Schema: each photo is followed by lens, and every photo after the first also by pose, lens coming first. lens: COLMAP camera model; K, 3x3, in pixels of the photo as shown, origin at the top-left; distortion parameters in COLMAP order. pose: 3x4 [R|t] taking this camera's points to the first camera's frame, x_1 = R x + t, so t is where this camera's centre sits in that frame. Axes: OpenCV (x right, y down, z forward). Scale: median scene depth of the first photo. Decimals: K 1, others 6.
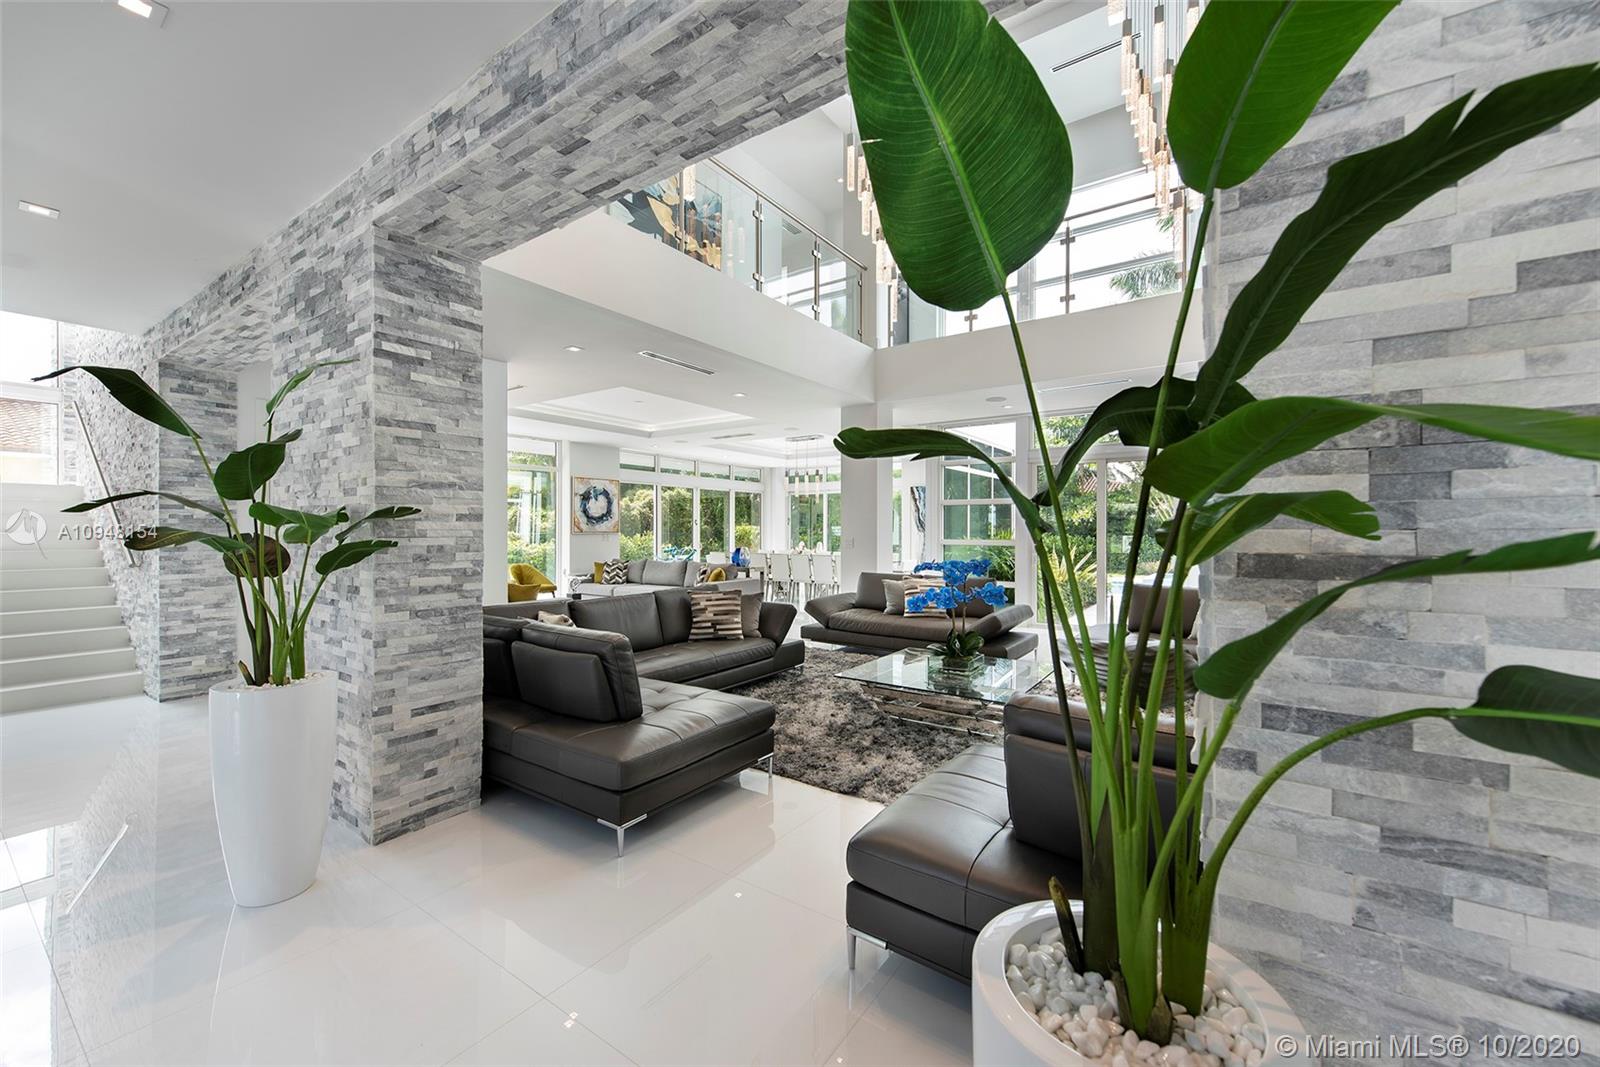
lens RADIAL K [[624.1, 0, 800.0], [0, 624.1, 533.5], [0, 0, 1]] dist [0.002028, -0.000267]
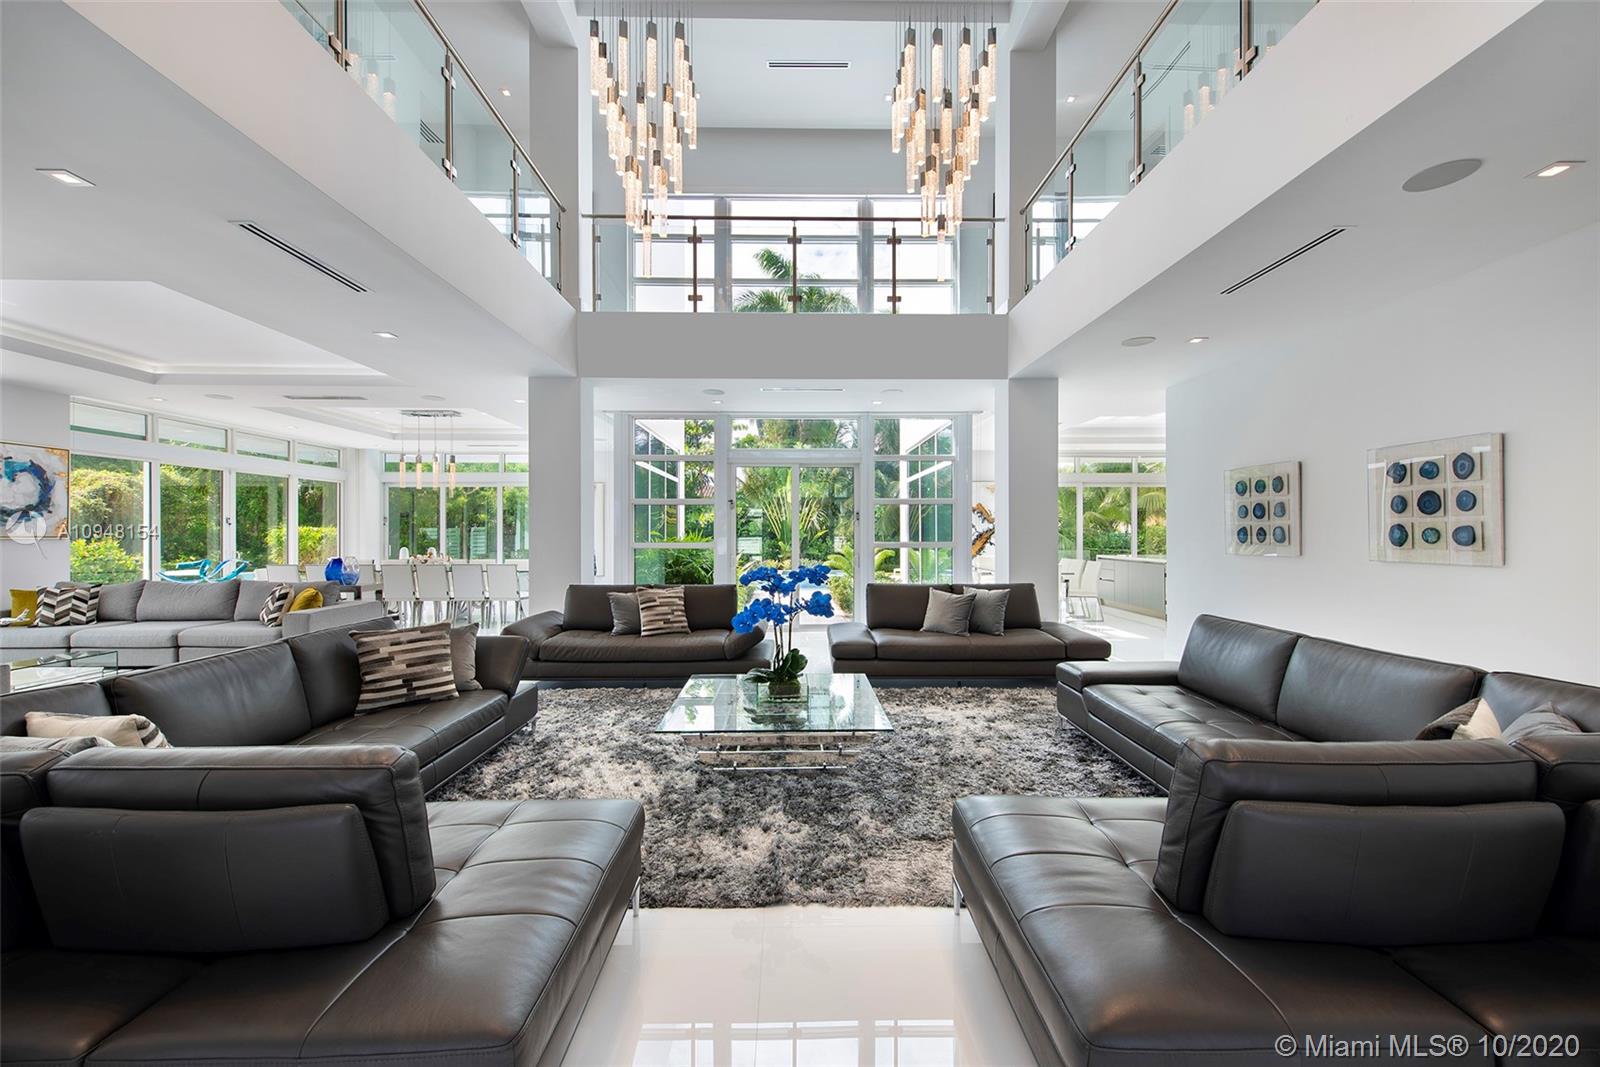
lens RADIAL K [[624.1, 0, 800.0], [0, 624.1, 533.5], [0, 0, 1]] dist [0.002028, -0.000267]
pose [[0.804135, -0.002608, 0.594441, -0.187839], [0.004769, 0.999987, -0.002063, -0.001272], [-0.594427, 0.004493, 0.804137, 0.242111]]
